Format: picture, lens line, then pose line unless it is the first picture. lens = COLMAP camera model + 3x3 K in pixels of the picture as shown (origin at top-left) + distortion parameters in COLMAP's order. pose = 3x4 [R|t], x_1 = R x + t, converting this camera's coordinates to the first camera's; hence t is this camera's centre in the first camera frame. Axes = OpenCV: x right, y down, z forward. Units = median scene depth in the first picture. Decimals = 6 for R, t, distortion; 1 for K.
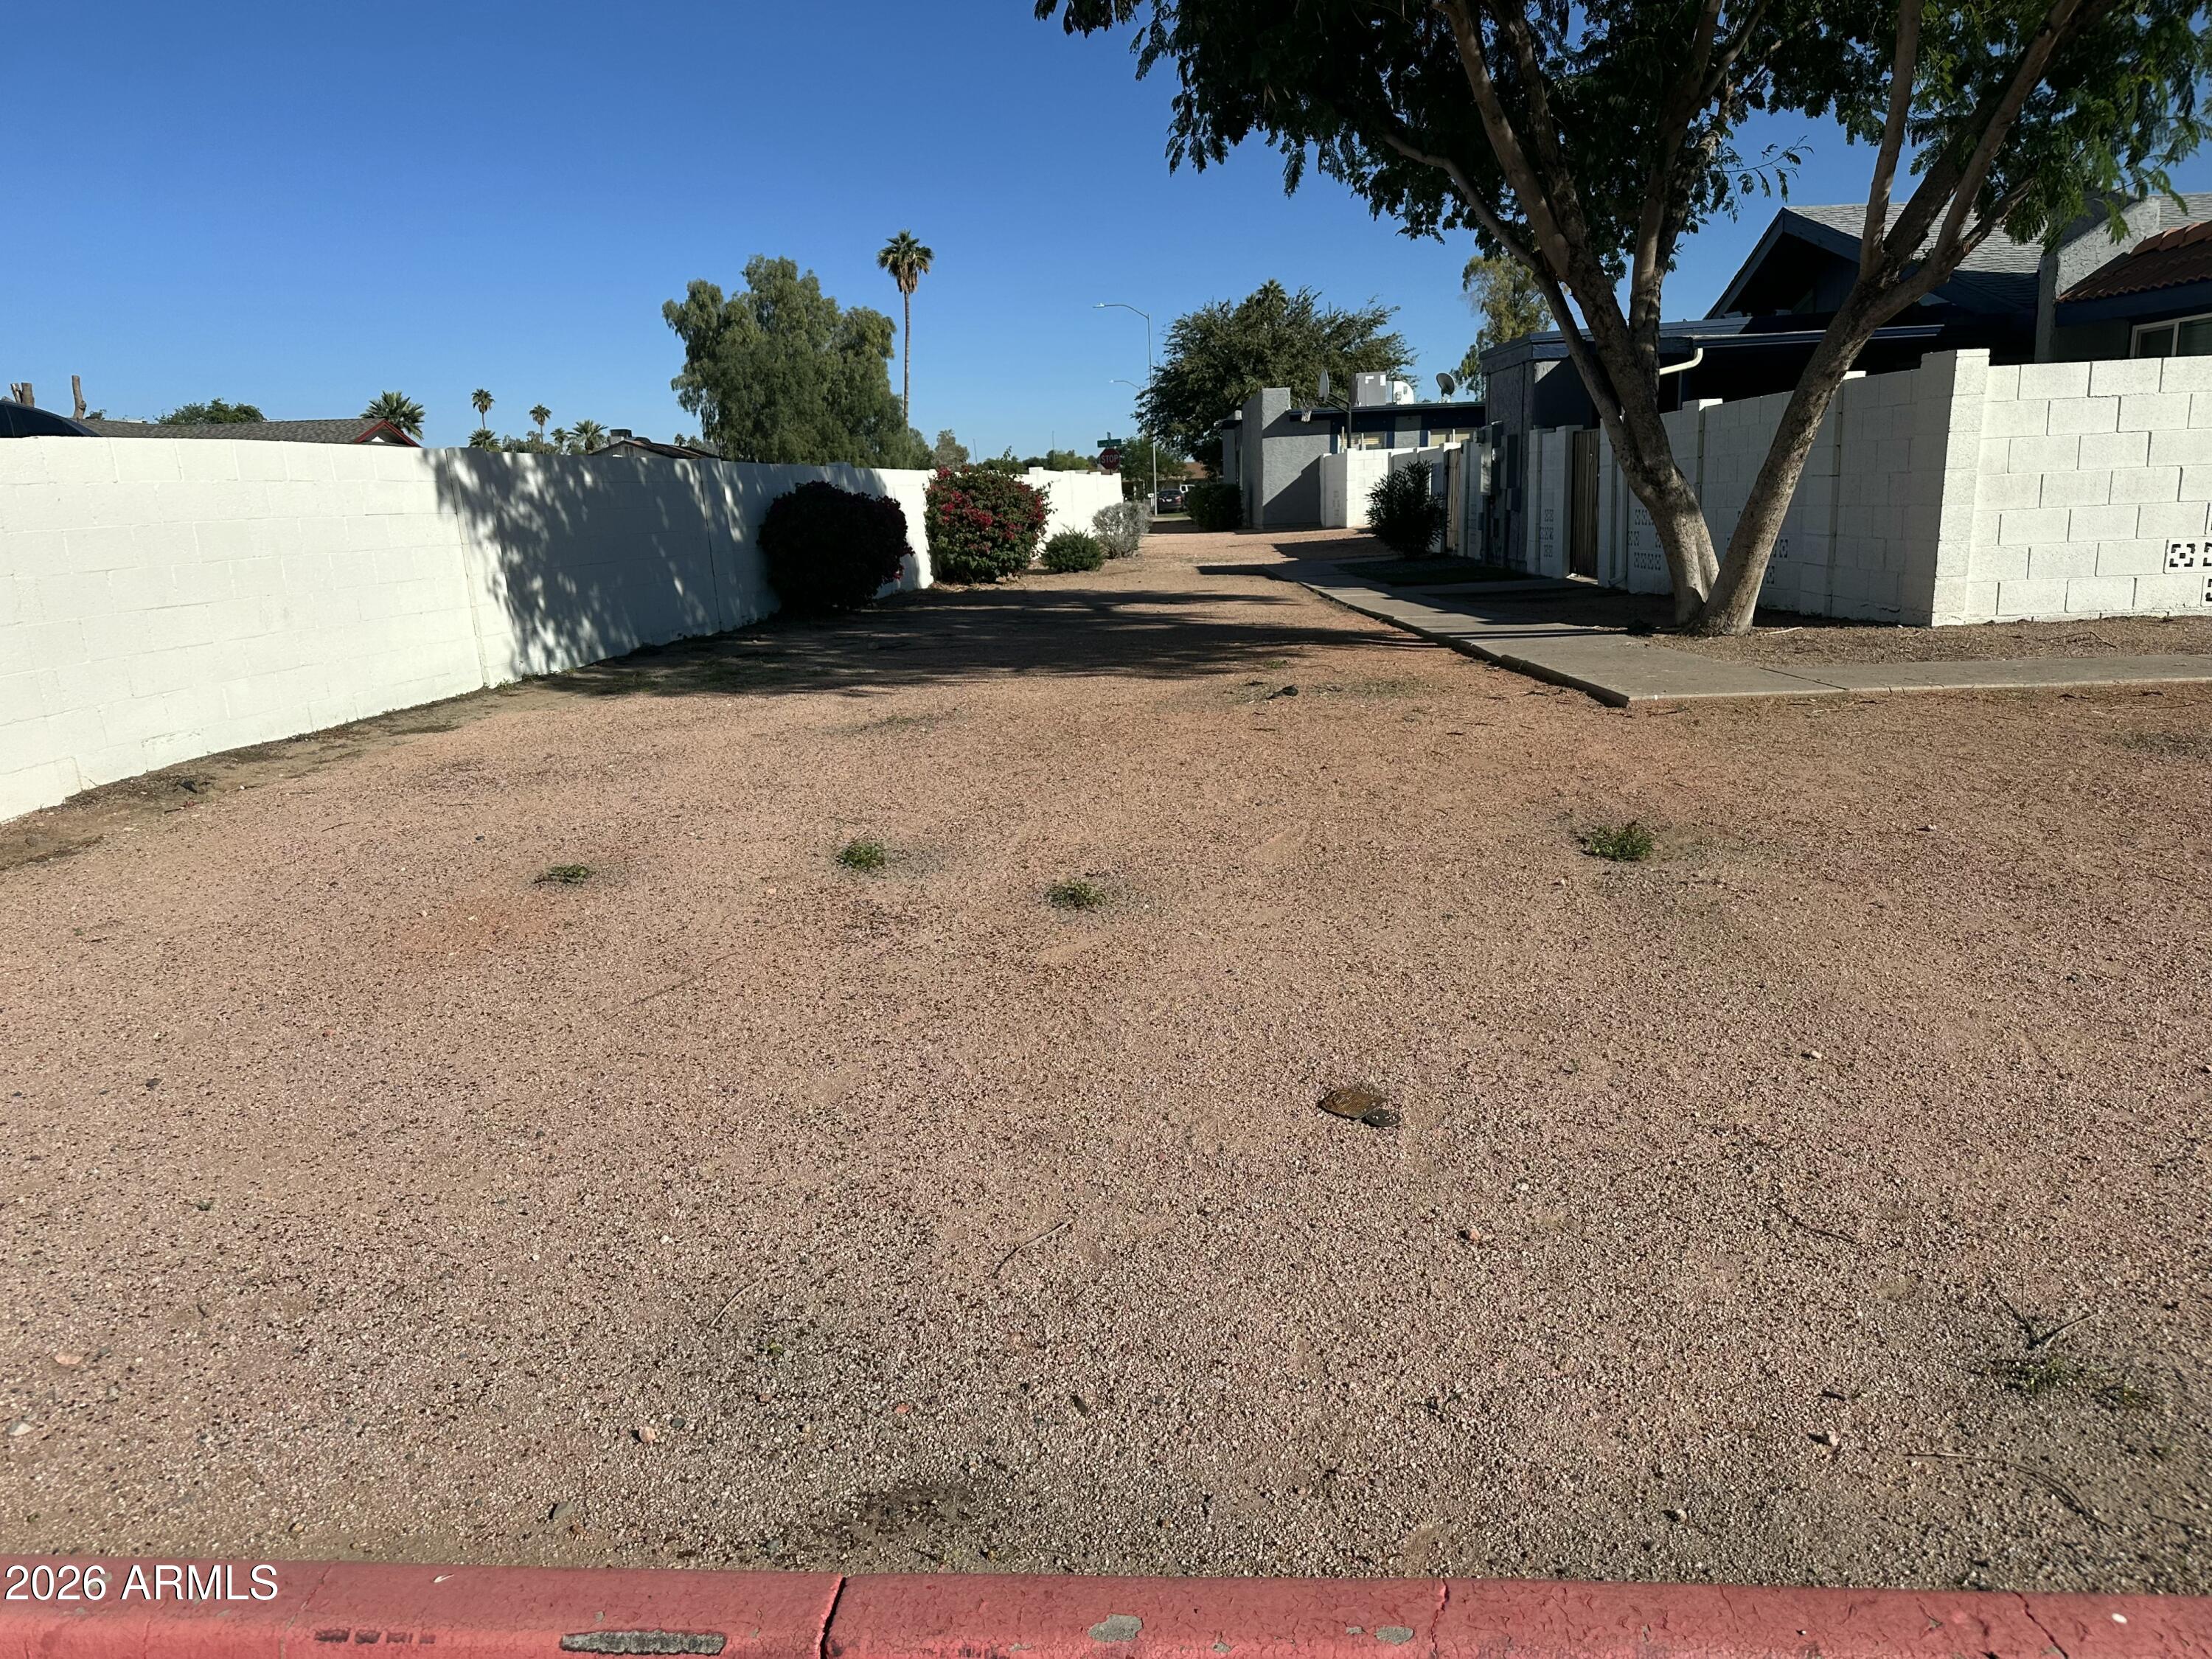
lens RADIAL K [[1569.1, 0, 1106.6], [0, 1569.1, 843.8], [0, 0, 1]] dist [0.163995, -0.269289]
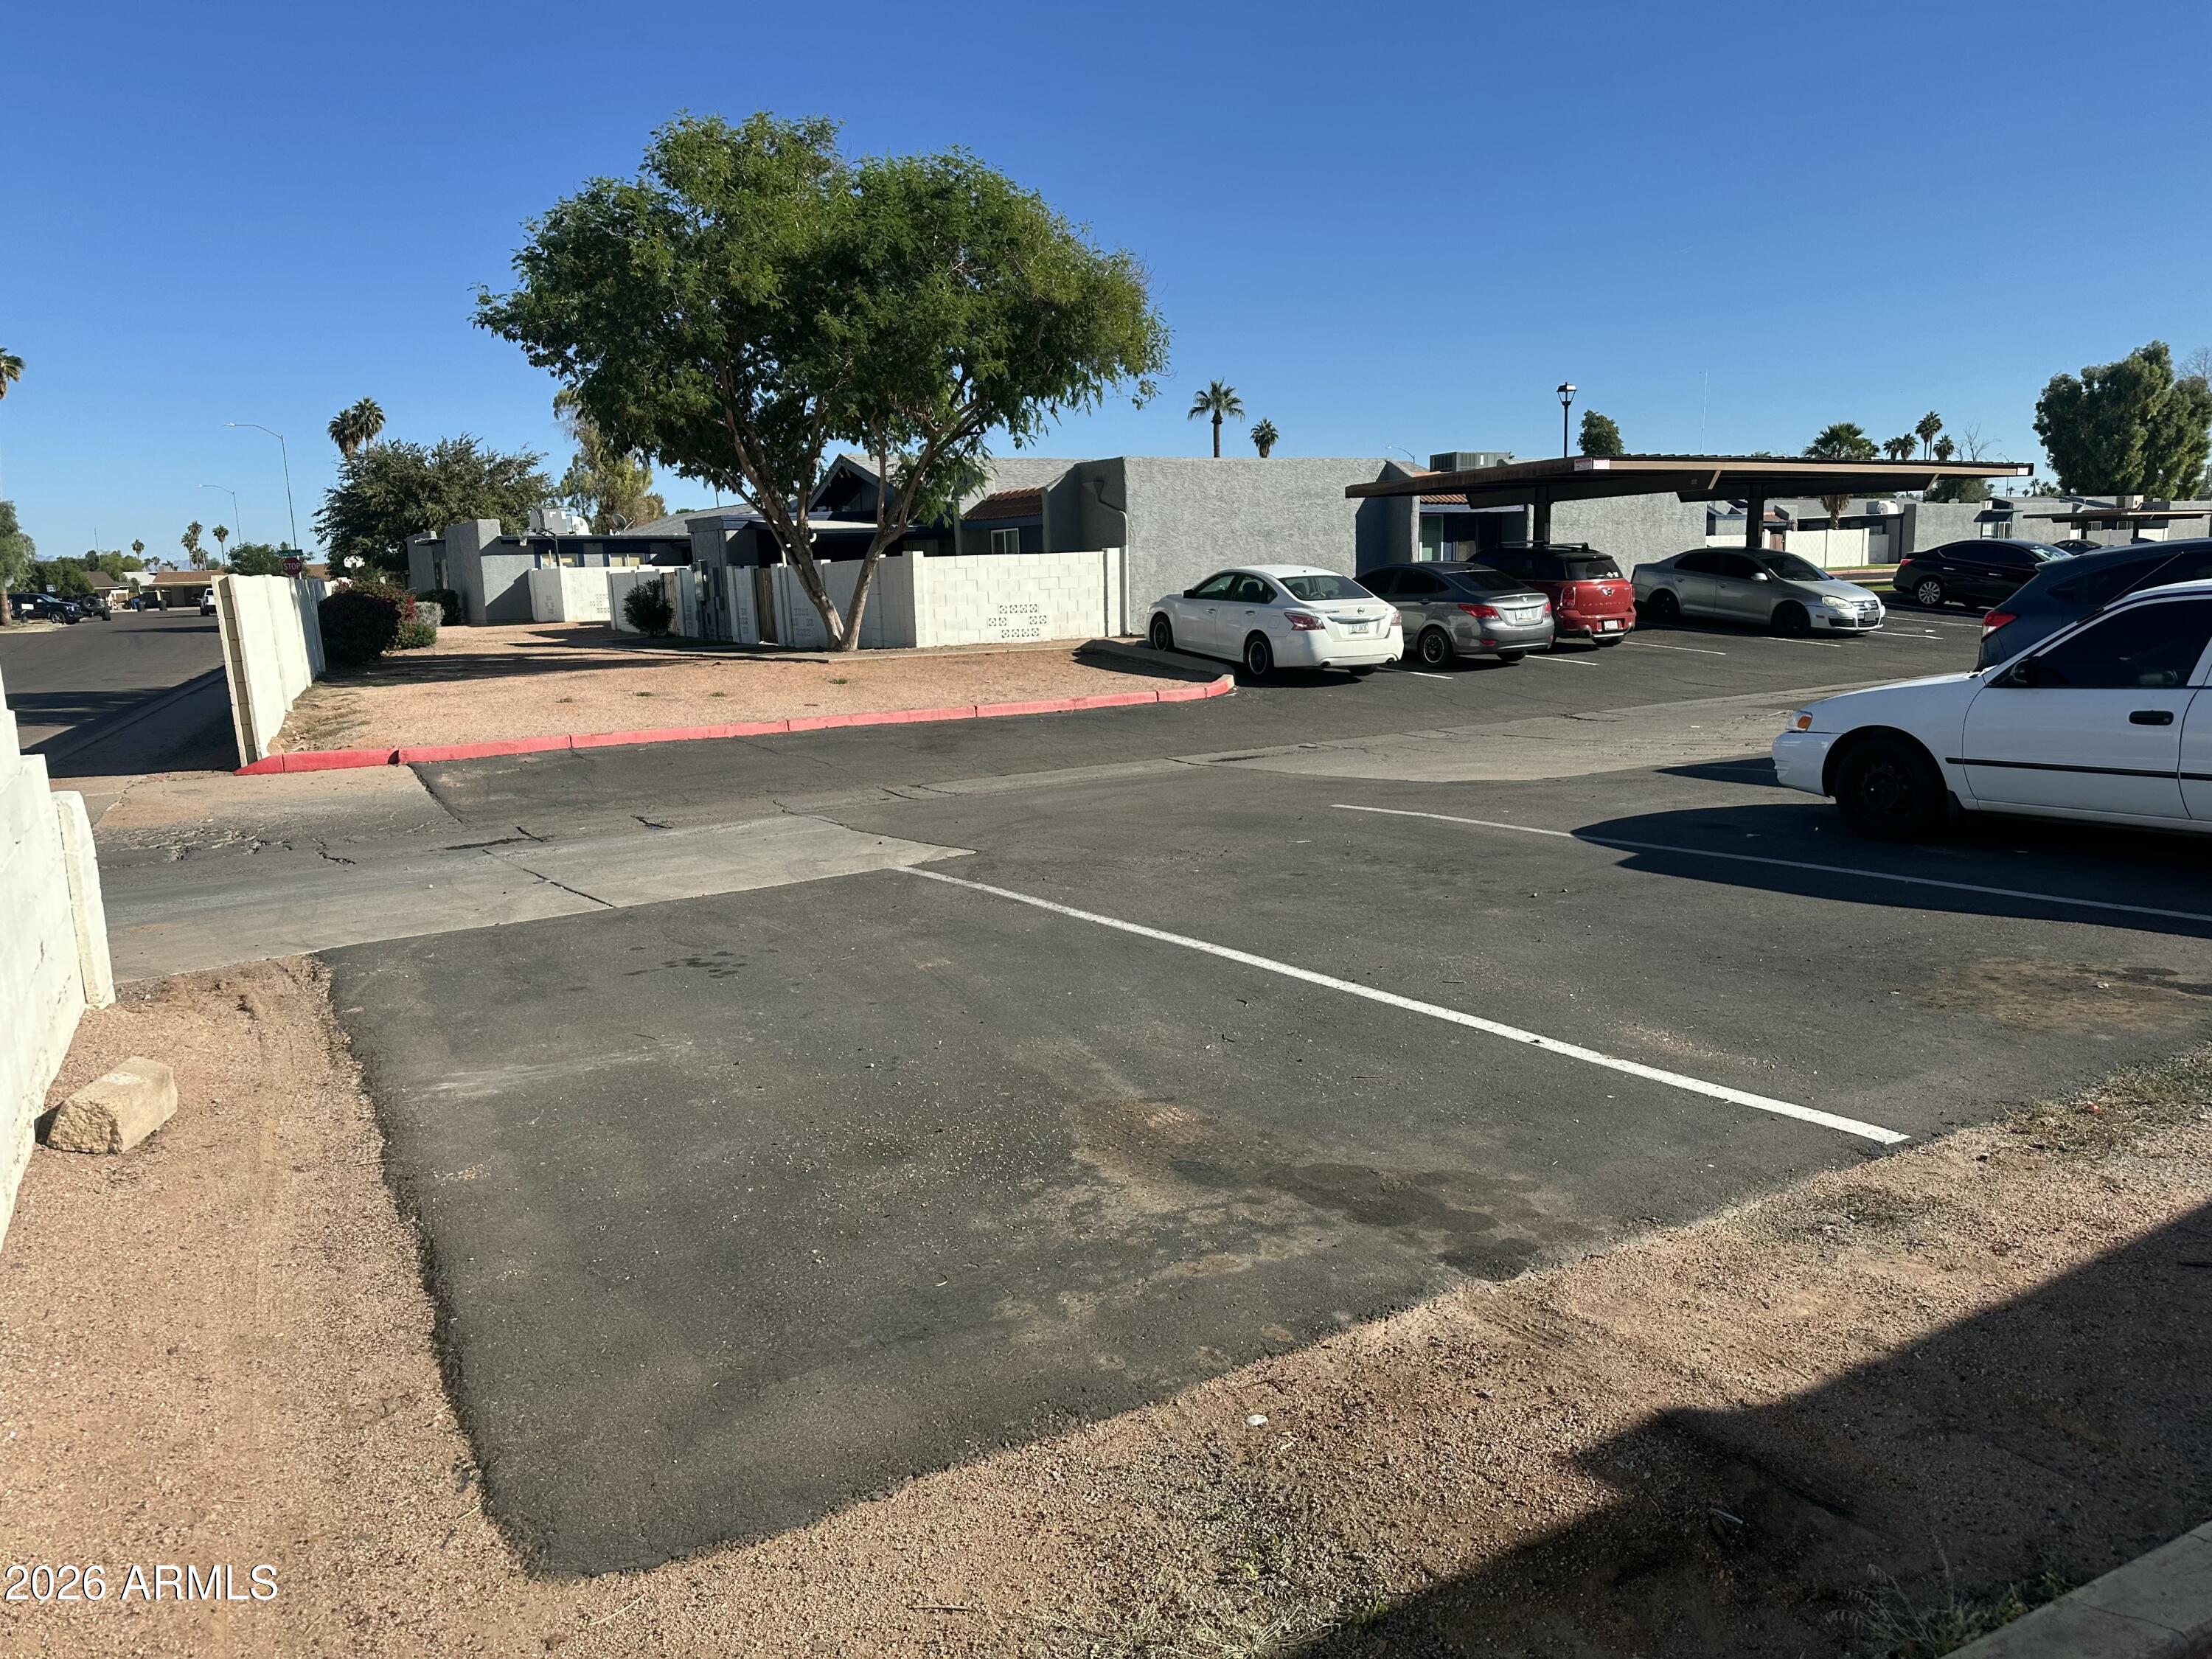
lens RADIAL K [[1555.0, 0, 1095.3], [0, 1555.0, 821.5], [0, 0, 1]] dist [0.177332, -0.261623]
pose [[0.854000, -0.076413, 0.514631, -0.271512], [0.115941, 0.992233, -0.045069, 0.135888], [-0.507190, 0.098155, 0.856227, -0.613867]]
